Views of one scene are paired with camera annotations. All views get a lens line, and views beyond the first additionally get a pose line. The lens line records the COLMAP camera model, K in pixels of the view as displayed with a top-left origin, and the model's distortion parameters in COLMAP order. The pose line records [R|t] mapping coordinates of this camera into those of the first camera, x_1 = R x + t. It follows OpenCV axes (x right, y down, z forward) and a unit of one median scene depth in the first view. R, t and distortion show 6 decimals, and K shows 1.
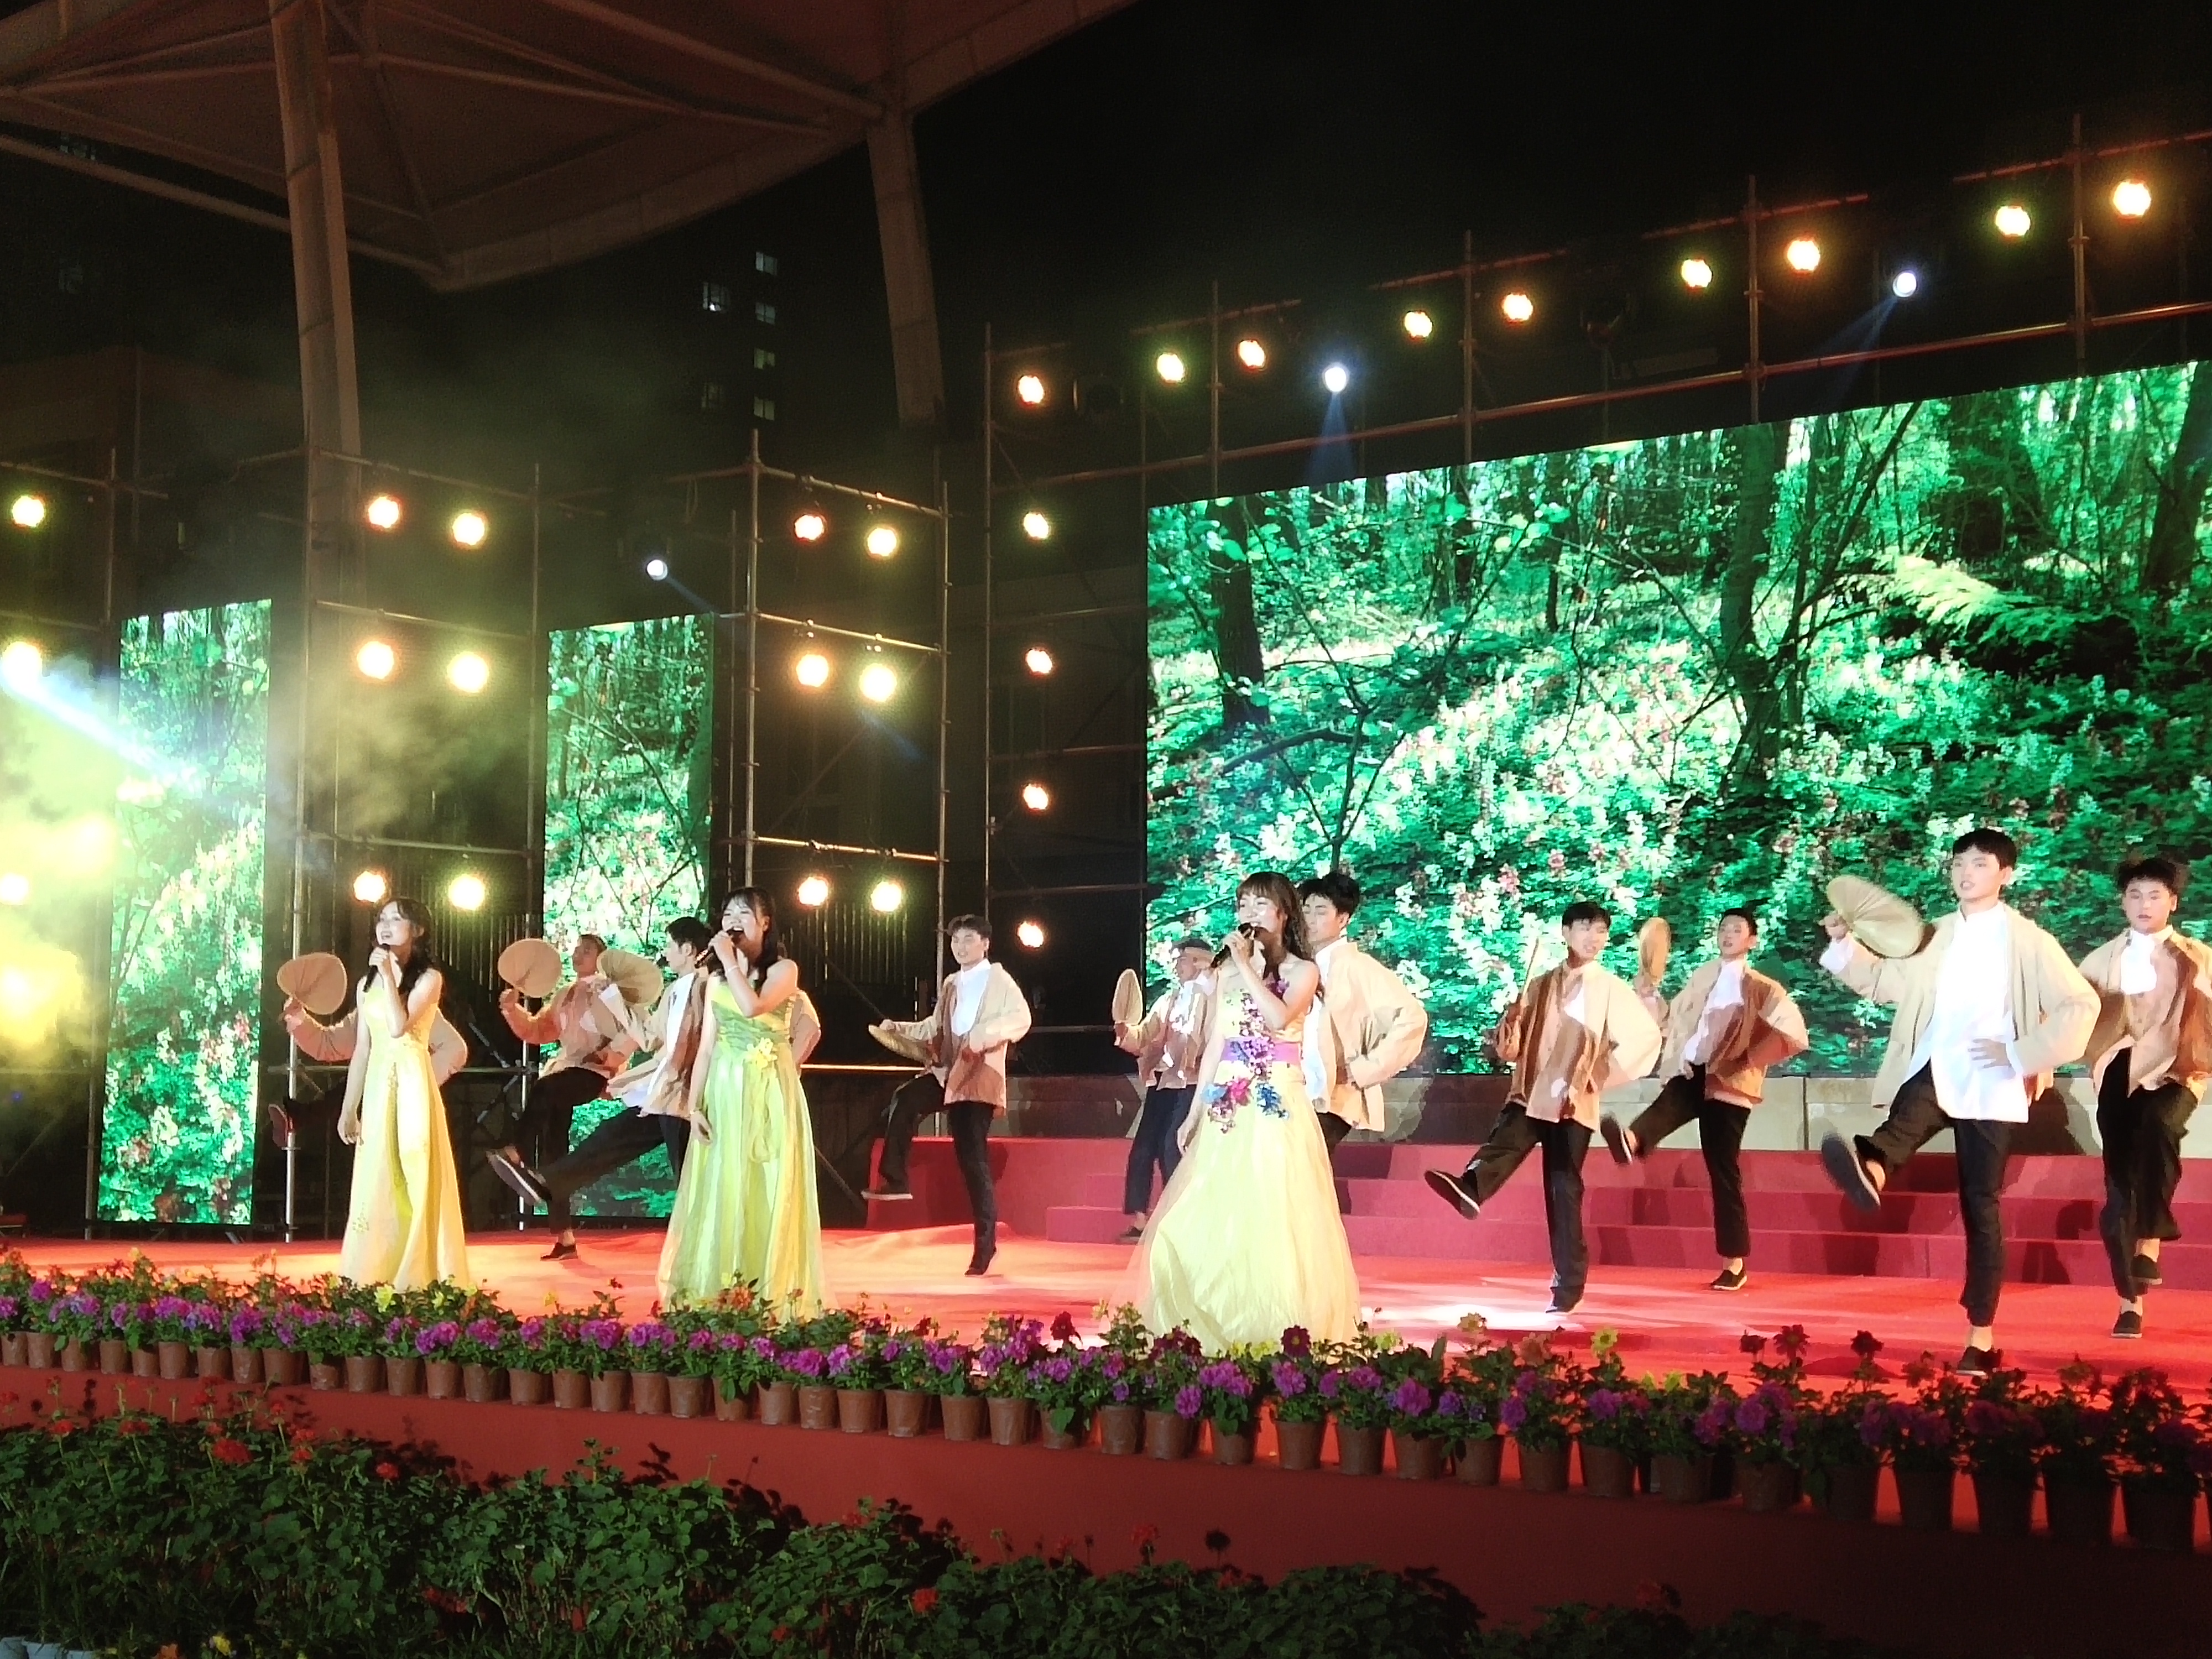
lens RADIAL K [[3032.8, 0, 1104.0], [0, 3032.8, 839.5], [0, 0, 1]] dist [0.063940, 0.000000]
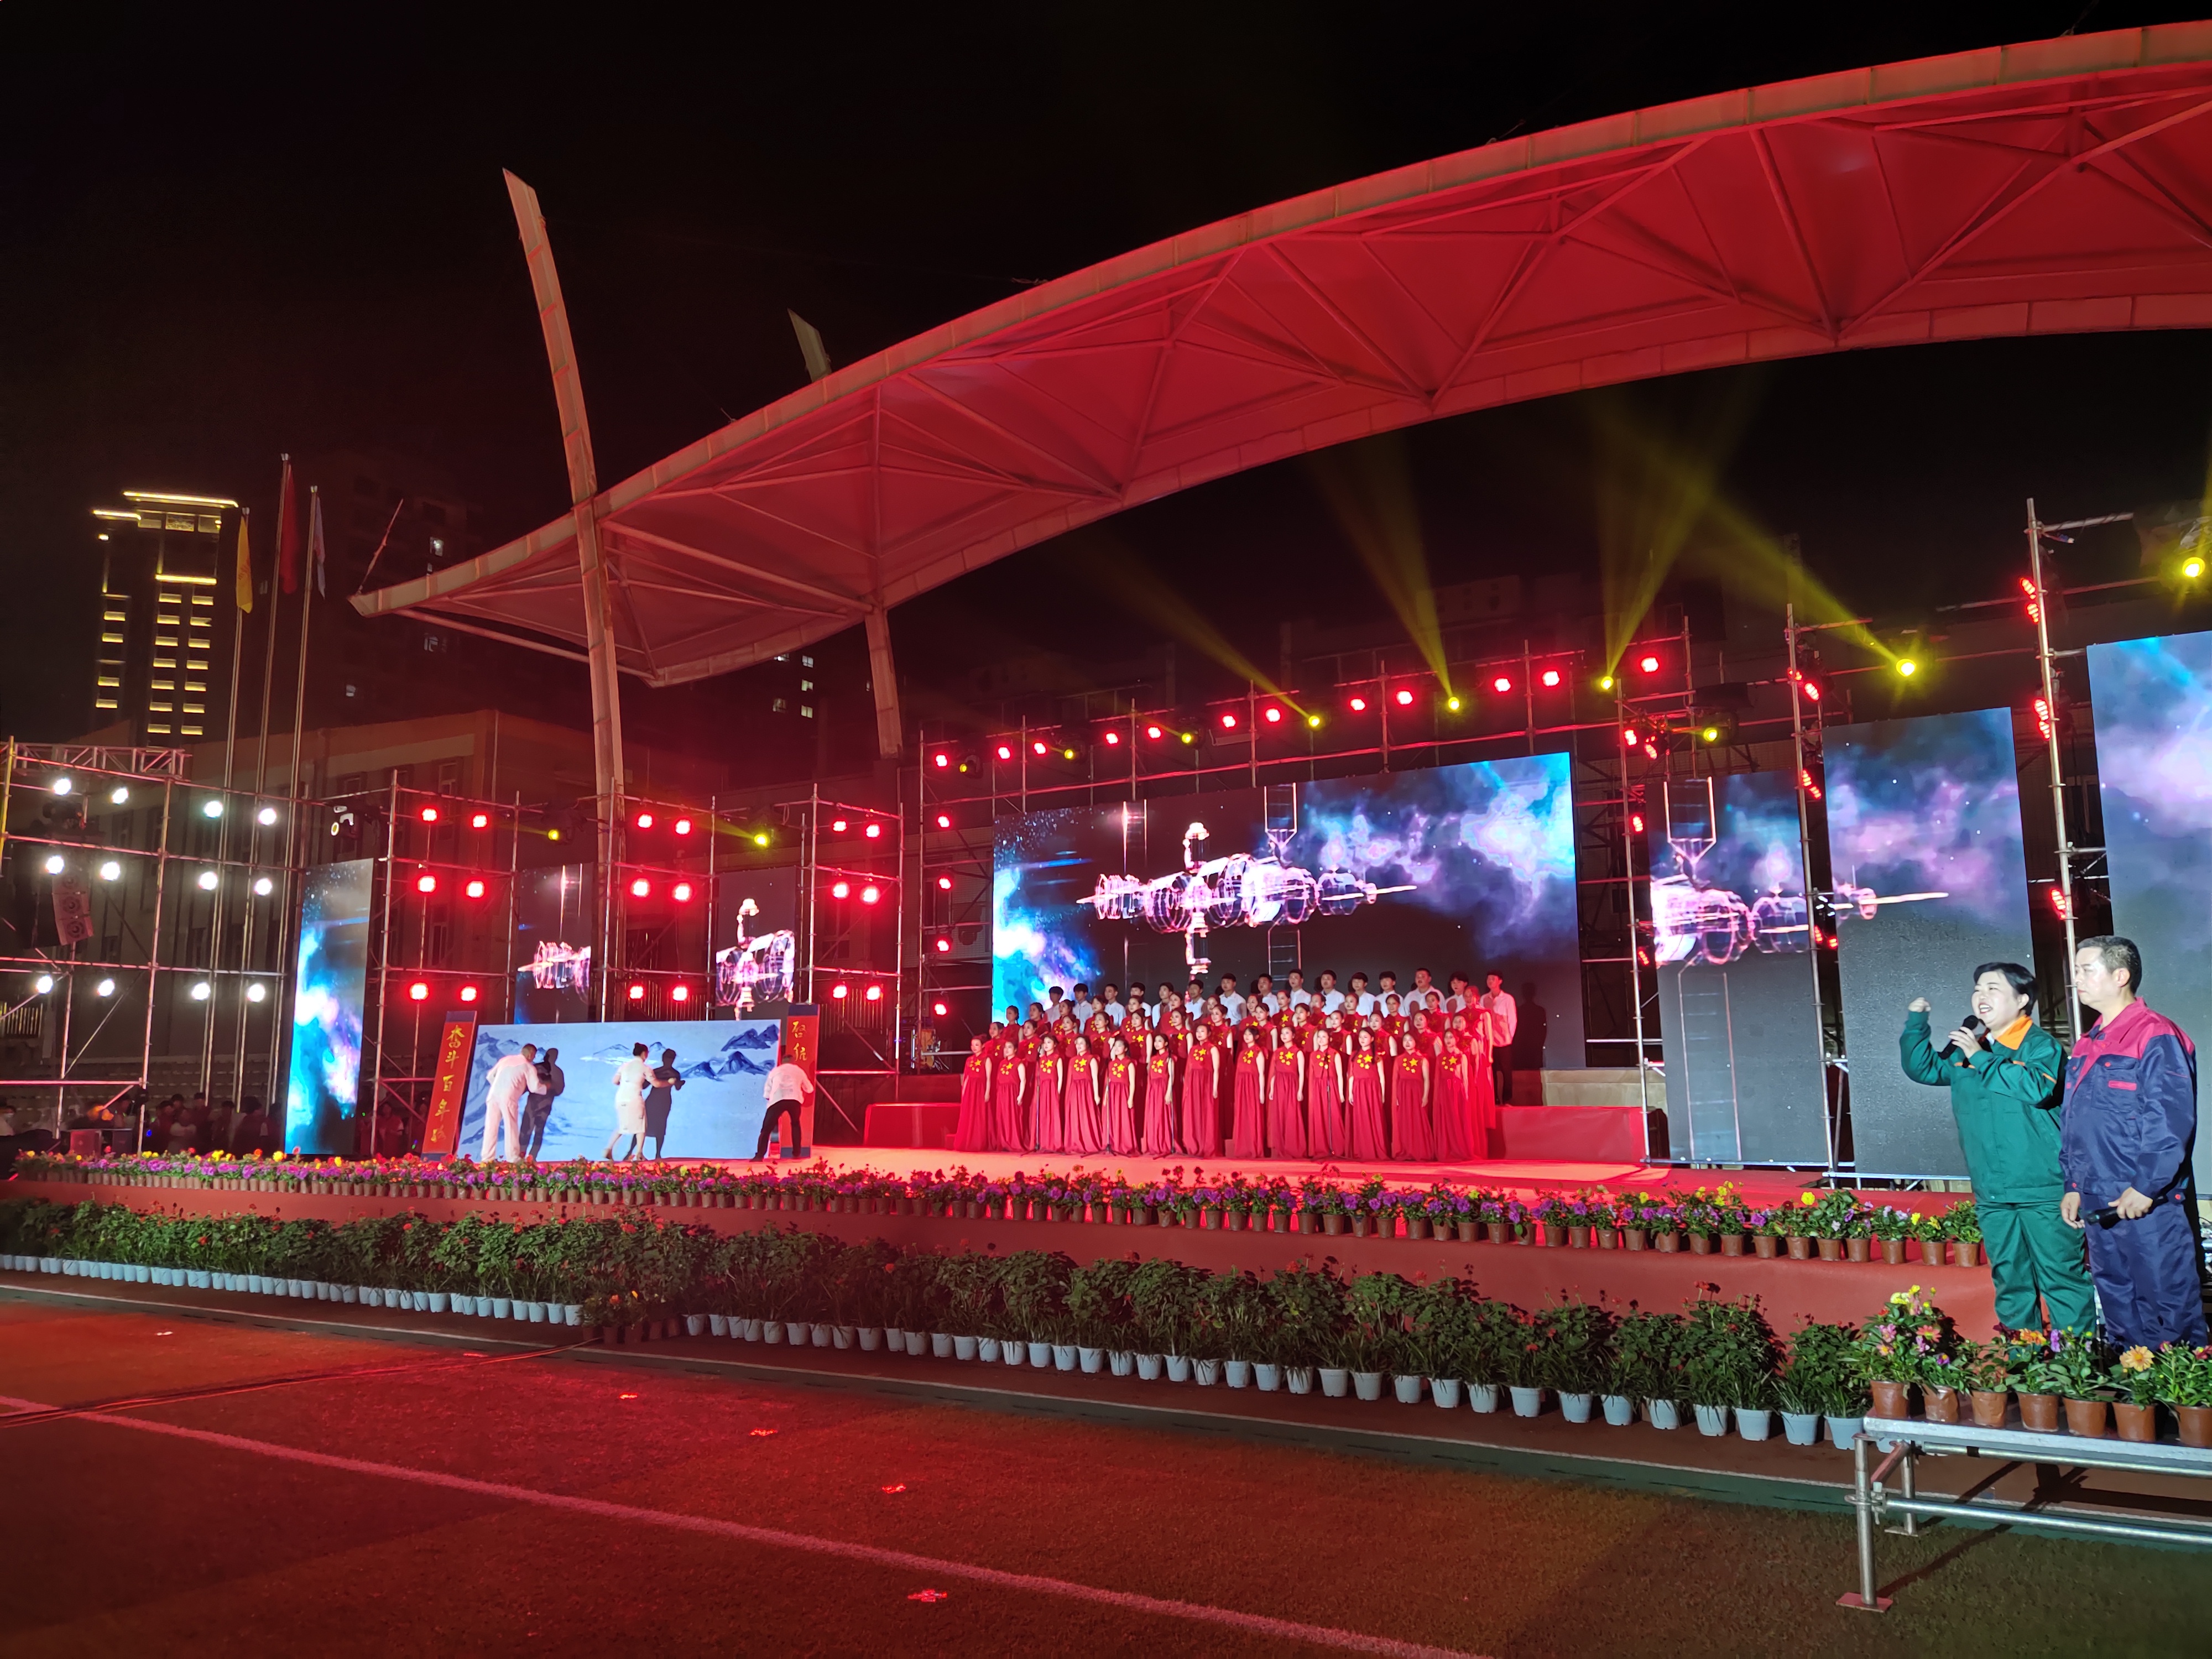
lens RADIAL K [[1632.3, 0, 1117.3], [0, 1632.3, 835.3], [0, 0, 1]] dist [0.075626, -0.075001]
pose [[0.996967, -0.000551, 0.077824, 0.031231], [0.005269, 0.998159, -0.060422, -0.057414], [-0.077647, 0.060649, 0.995134, -0.517926]]
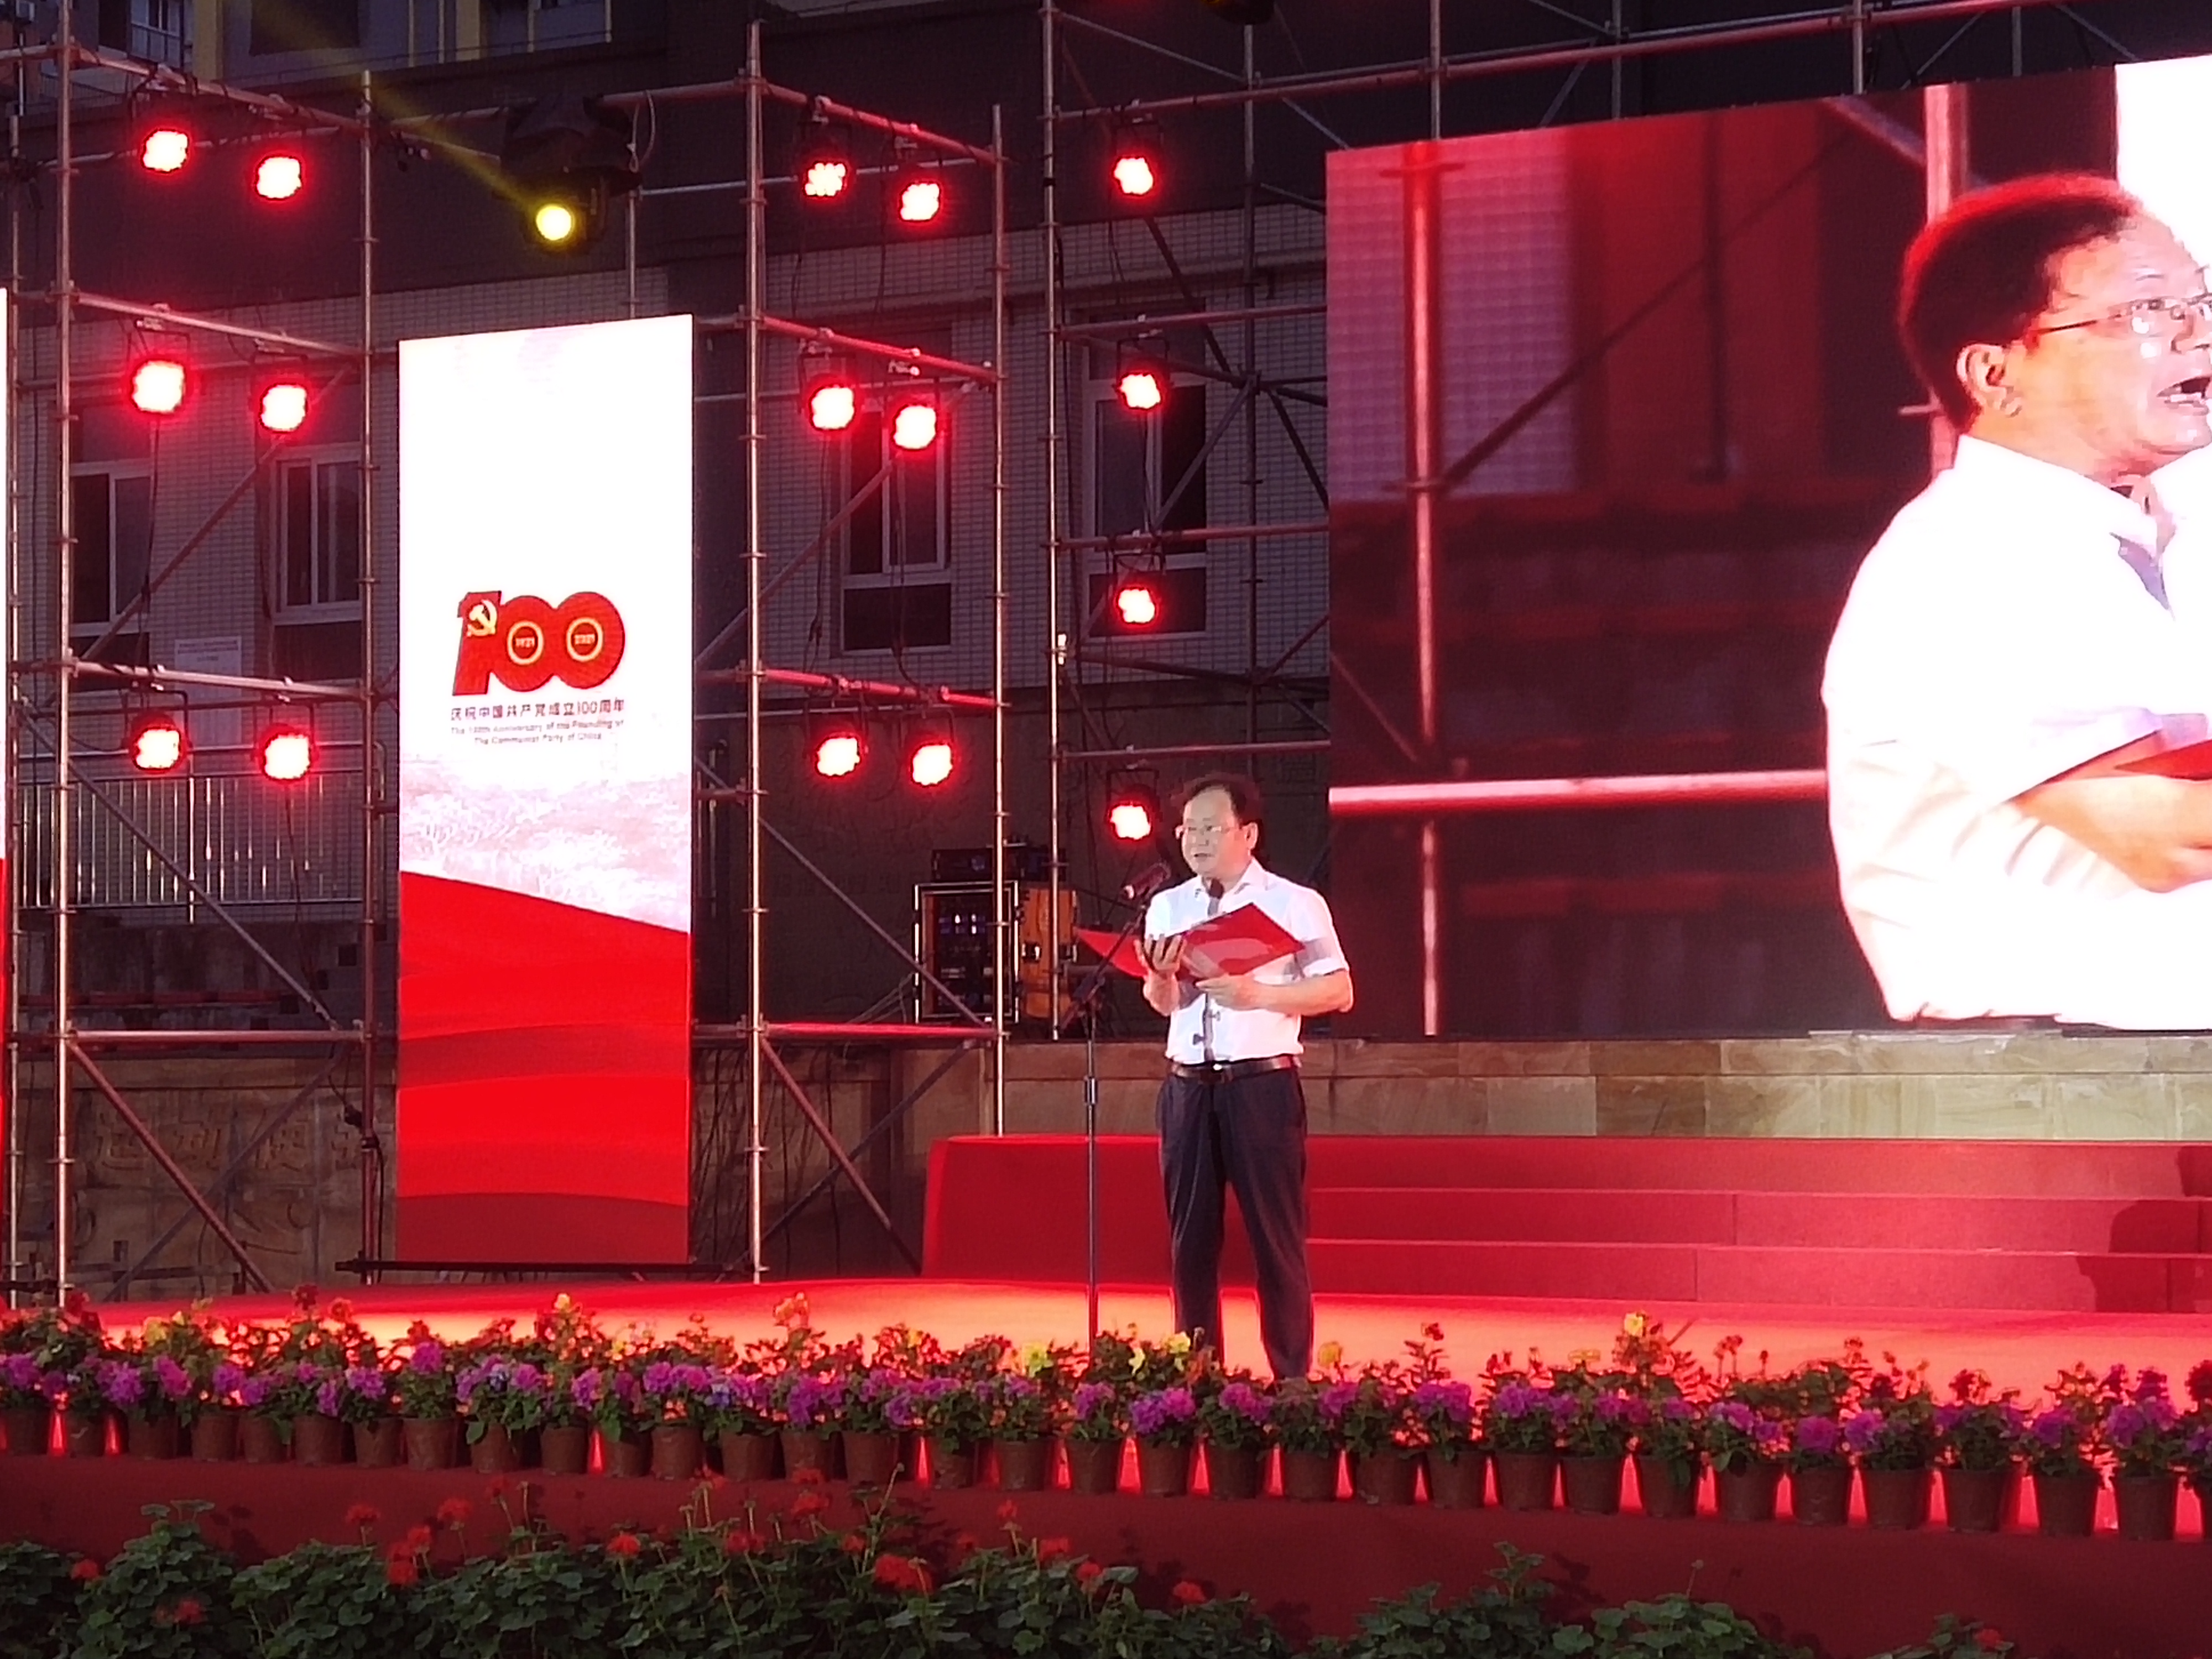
lens RADIAL K [[5111.4, 0, 1096.5], [0, 5111.4, 824.0], [0, 0, 1]] dist [0.176129, 0.000000]
pose [[0.994598, -0.002835, 0.103759, -0.381487], [-0.000895, 0.999356, 0.035884, -0.017076], [-0.103793, -0.035783, 0.993955, -0.191603]]
